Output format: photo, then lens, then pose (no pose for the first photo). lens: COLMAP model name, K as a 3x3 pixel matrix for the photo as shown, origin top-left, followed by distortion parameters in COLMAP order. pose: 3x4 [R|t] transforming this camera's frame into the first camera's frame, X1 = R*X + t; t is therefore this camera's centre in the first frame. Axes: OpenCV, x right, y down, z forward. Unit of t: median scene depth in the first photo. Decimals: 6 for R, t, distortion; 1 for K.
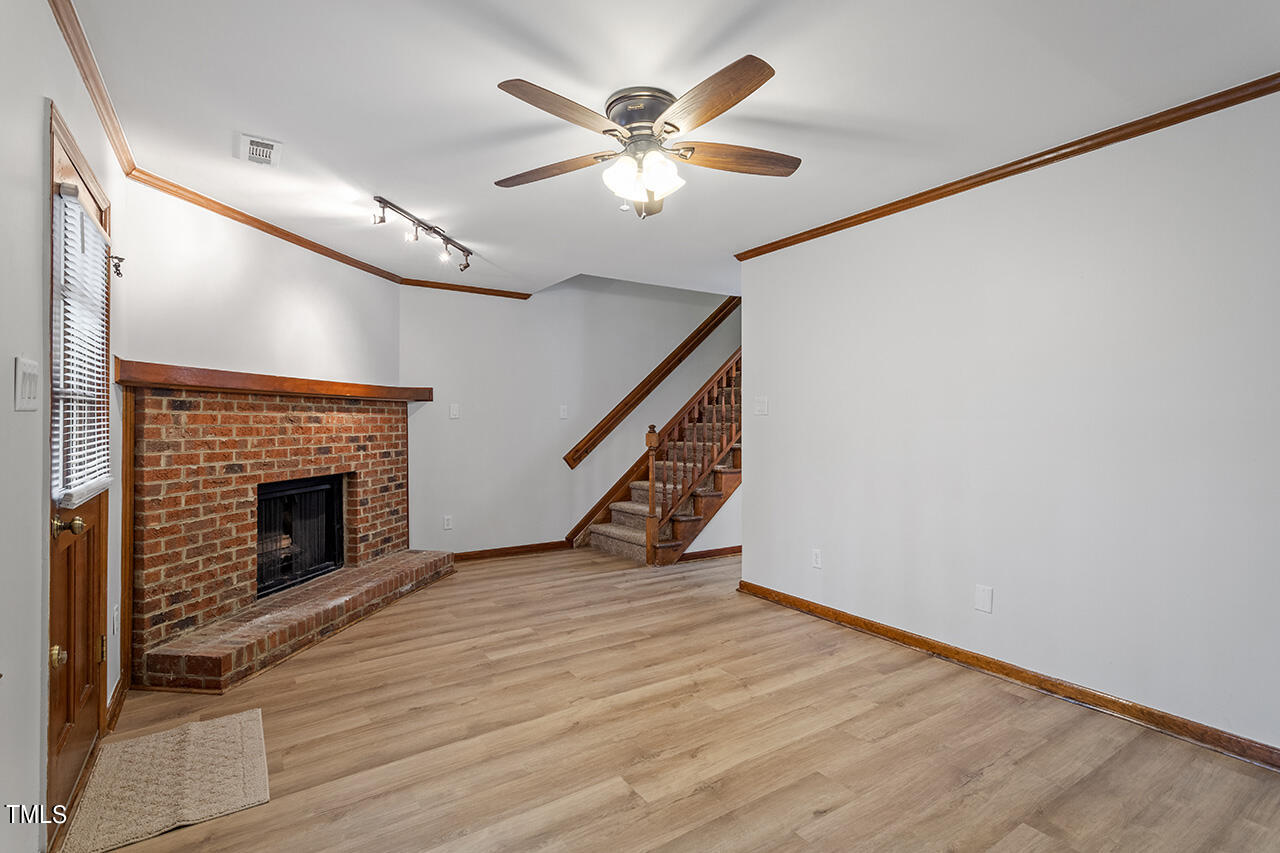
lens RADIAL K [[612.8, 0, 641.8], [0, 612.8, 416.2], [0, 0, 1]] dist [0.001509, 0.000563]
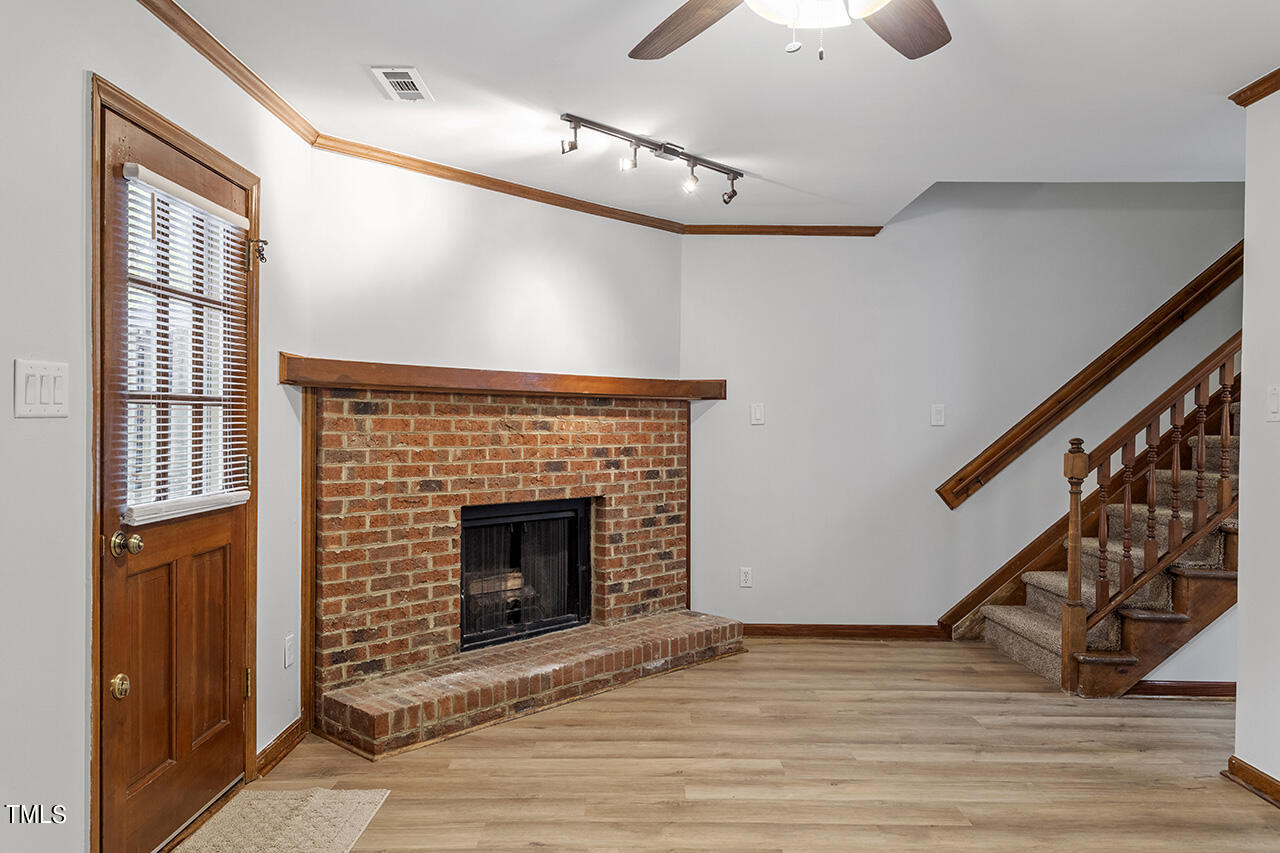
lens RADIAL K [[888.6, 0, 637.8], [0, 888.6, 432.3], [0, 0, 1]] dist [-0.007474, 0.008385]
pose [[0.823395, 0.010213, -0.567377, 0.196823], [-0.002014, 0.999884, 0.015075, -0.003047], [0.567465, -0.011270, 0.823320, 0.165390]]
